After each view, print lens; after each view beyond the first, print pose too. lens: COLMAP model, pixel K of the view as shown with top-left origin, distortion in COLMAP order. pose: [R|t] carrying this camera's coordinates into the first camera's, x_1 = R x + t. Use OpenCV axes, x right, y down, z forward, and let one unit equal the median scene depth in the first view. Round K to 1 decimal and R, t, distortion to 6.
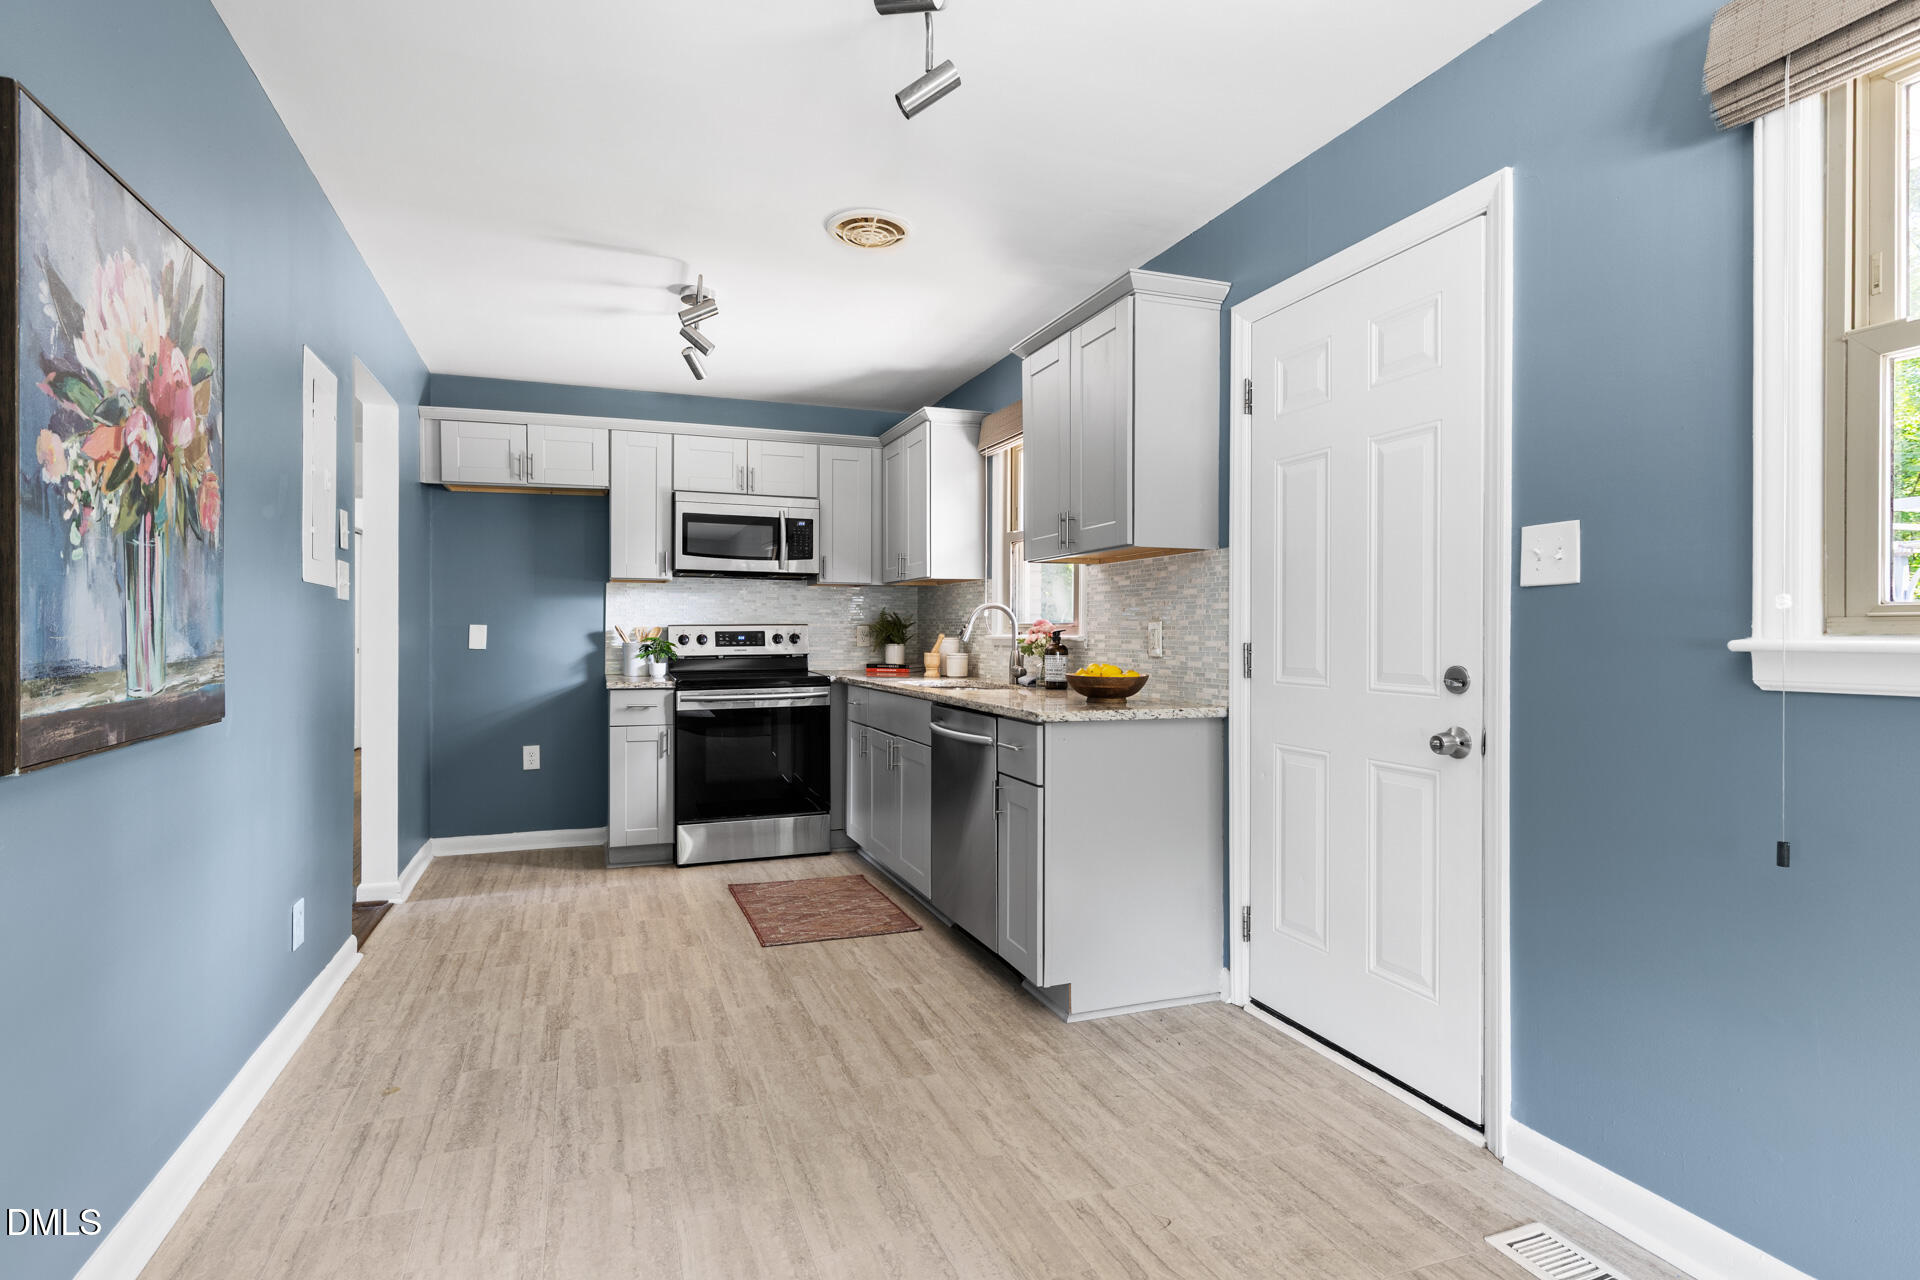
lens RADIAL K [[969.7, 0, 953.2], [0, 969.7, 635.3], [0, 0, 1]] dist [0.000529, 0.000127]
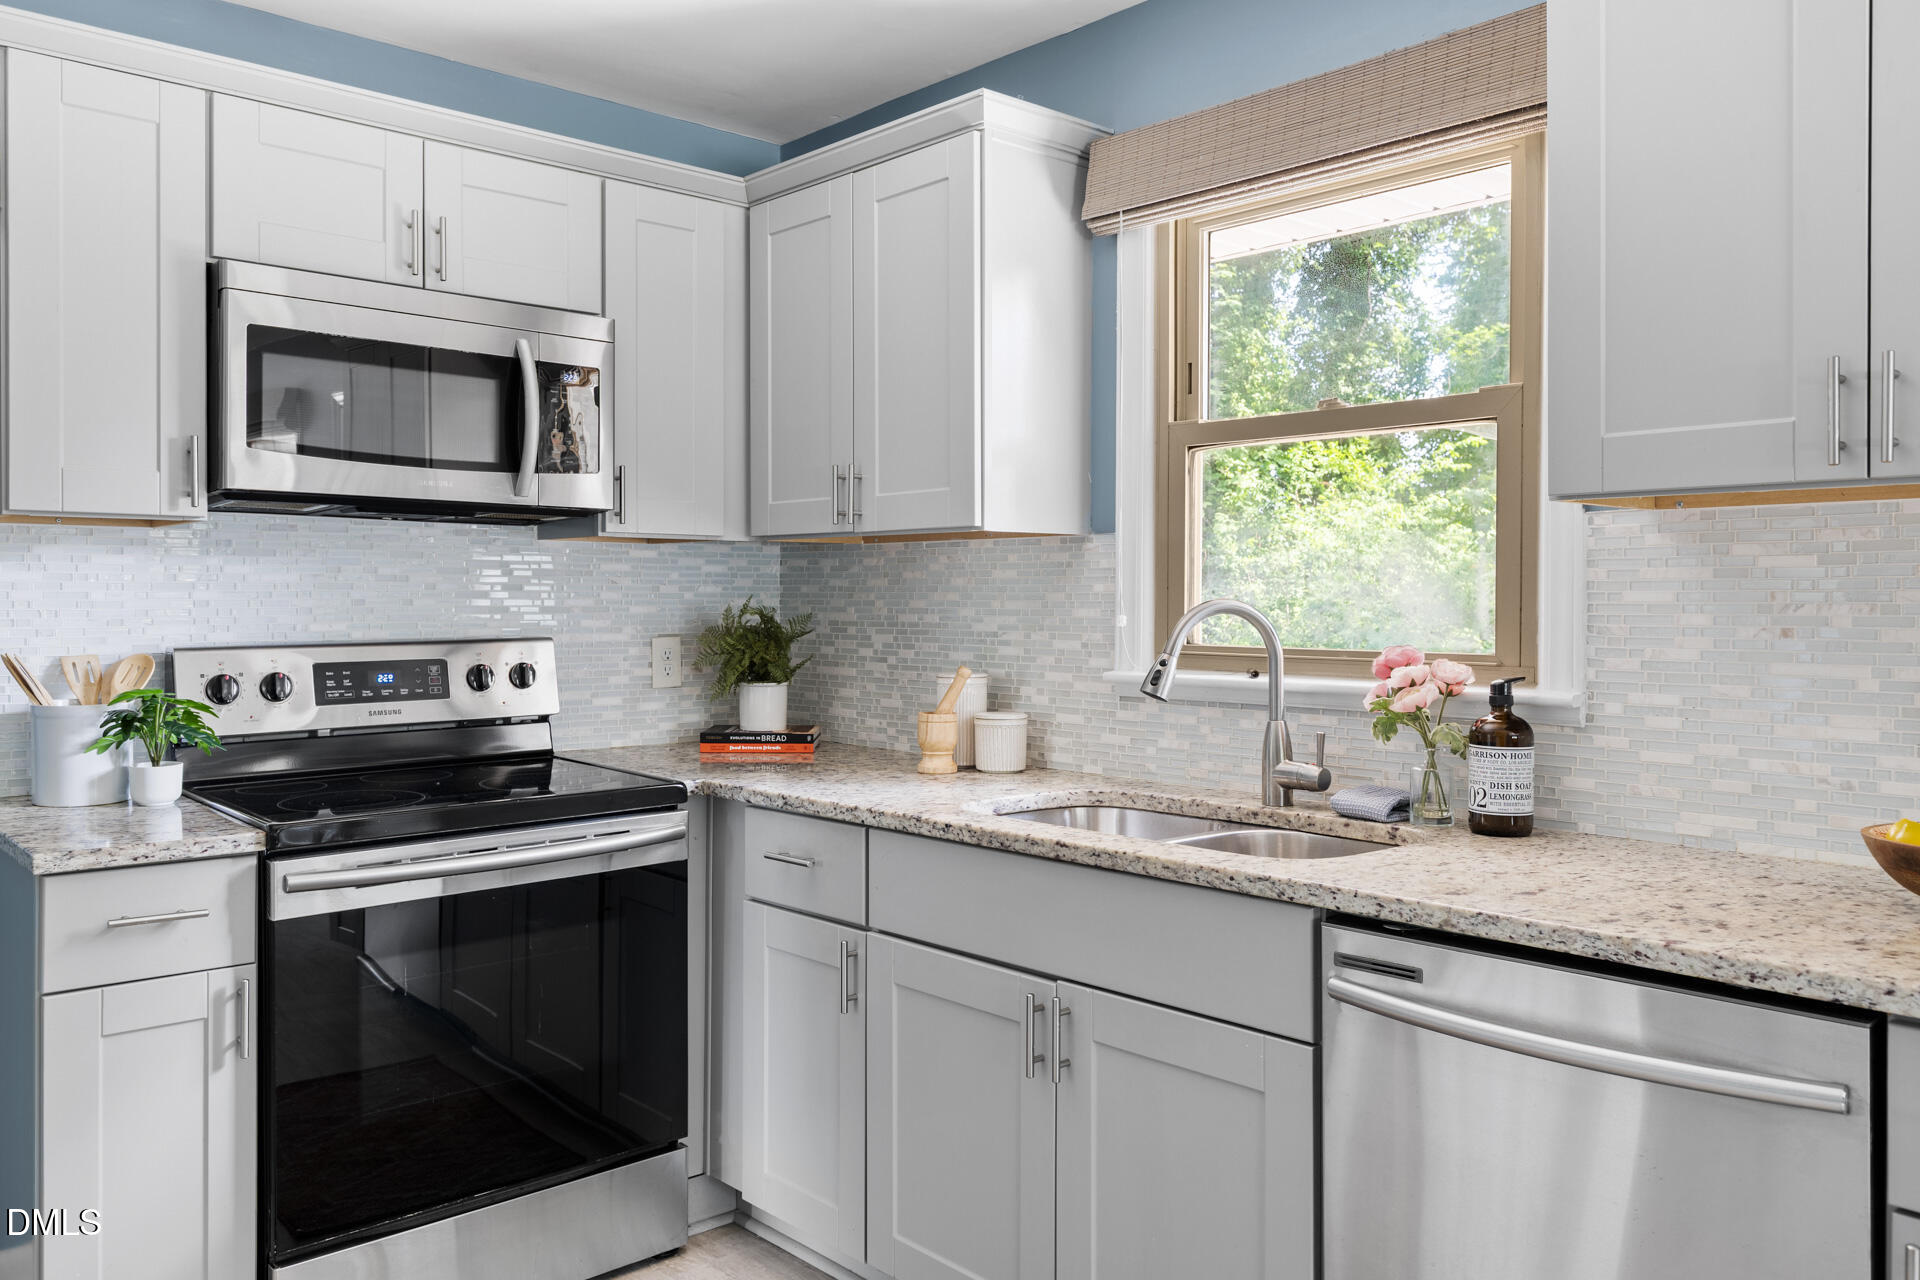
lens RADIAL K [[1457.7, 0, 966.7], [0, 1457.7, 610.8], [0, 0, 1]] dist [0.006479, -0.000605]
pose [[0.927018, -0.002841, 0.375006, -0.255112], [0.001270, 0.999989, 0.004436, -0.029328], [-0.375015, -0.003636, 0.927012, 0.460033]]
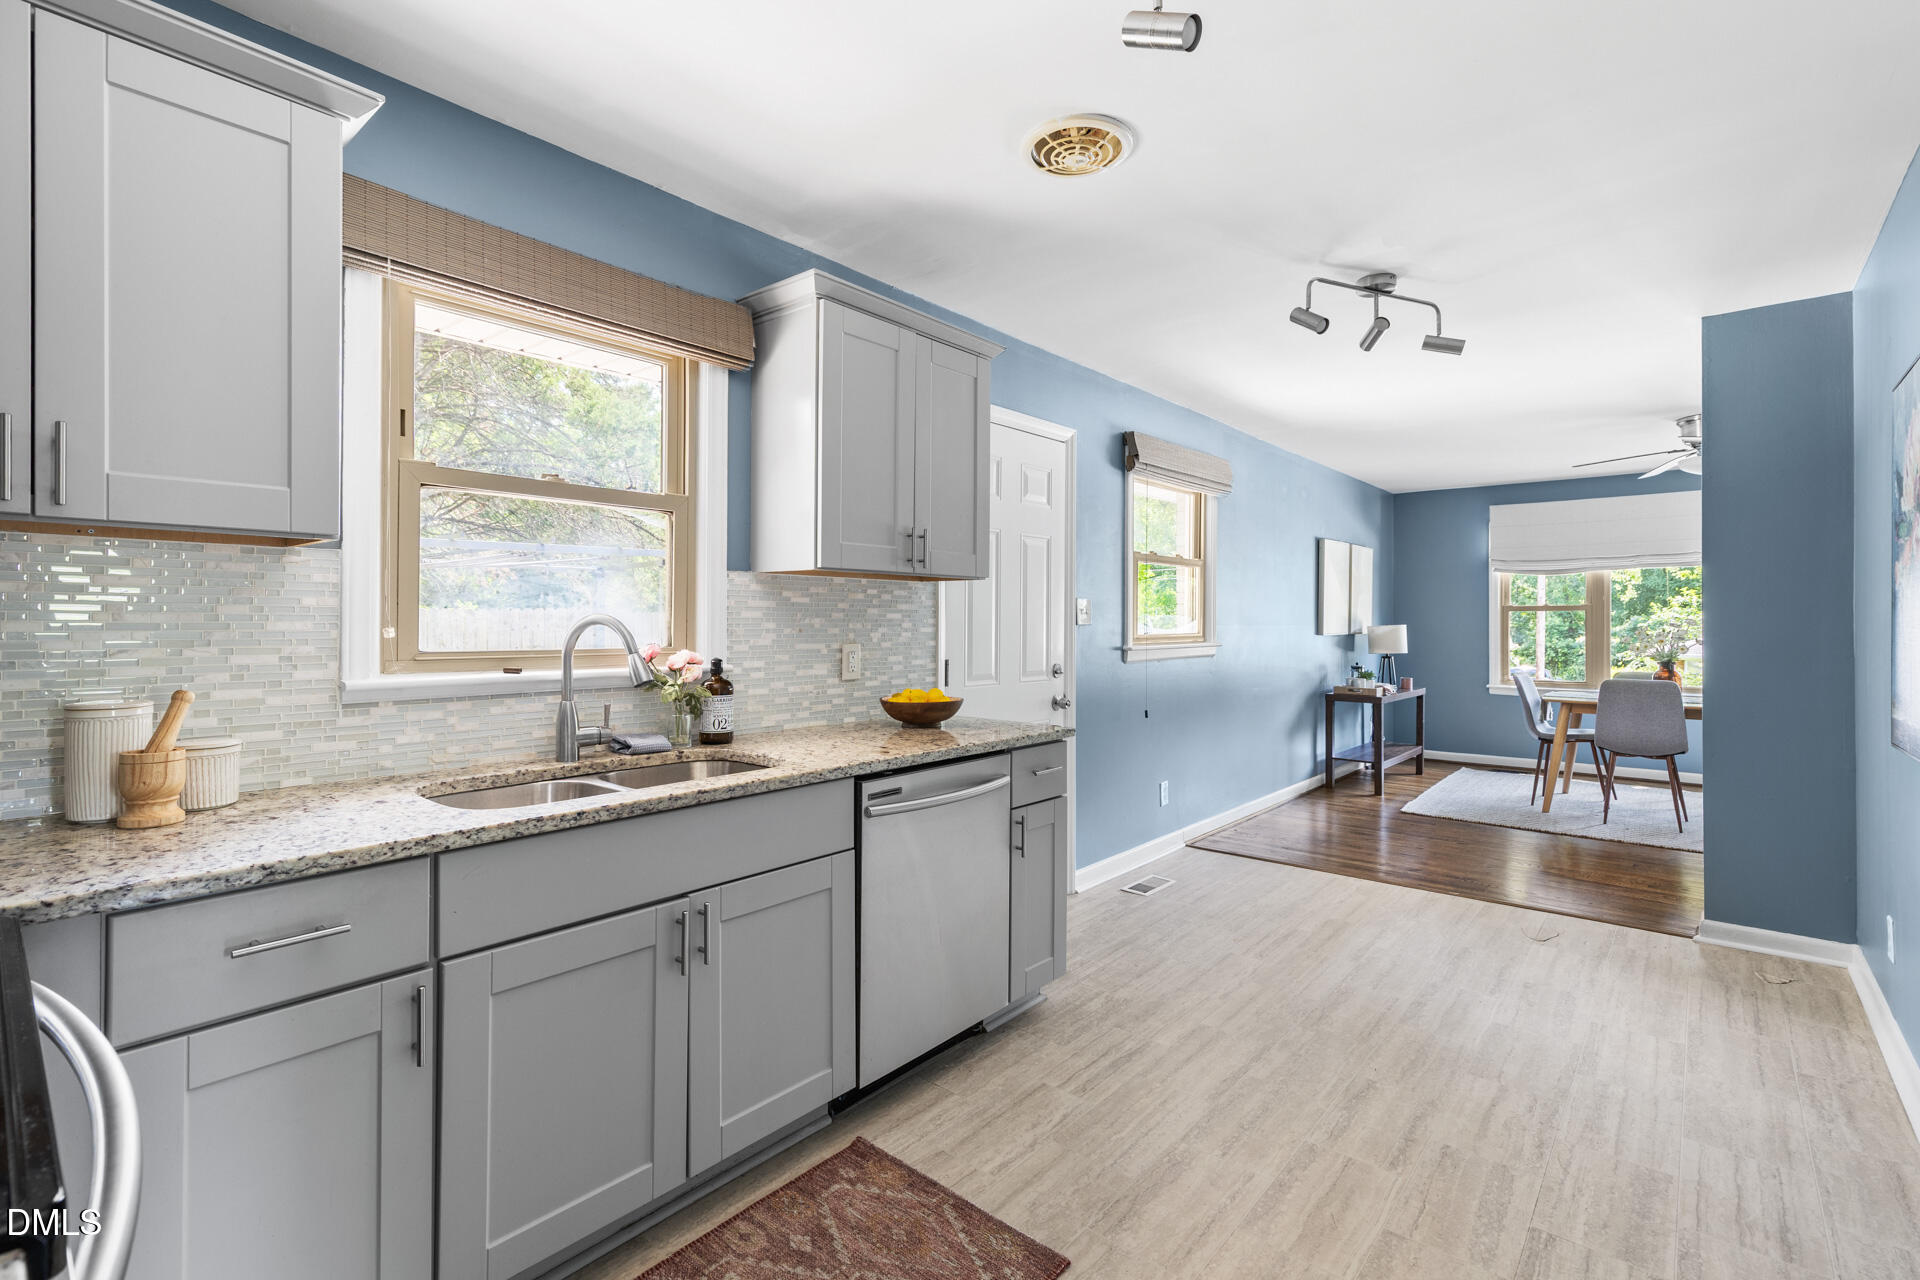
lens RADIAL K [[865.7, 0, 960.4], [0, 865.7, 620.9], [0, 0, 1]] dist [0.009617, -0.000777]
pose [[-0.483042, -0.005584, 0.875579, -0.442736], [-0.002842, 0.999984, 0.004810, -0.030406], [-0.875592, -0.000165, -0.483051, 0.965613]]
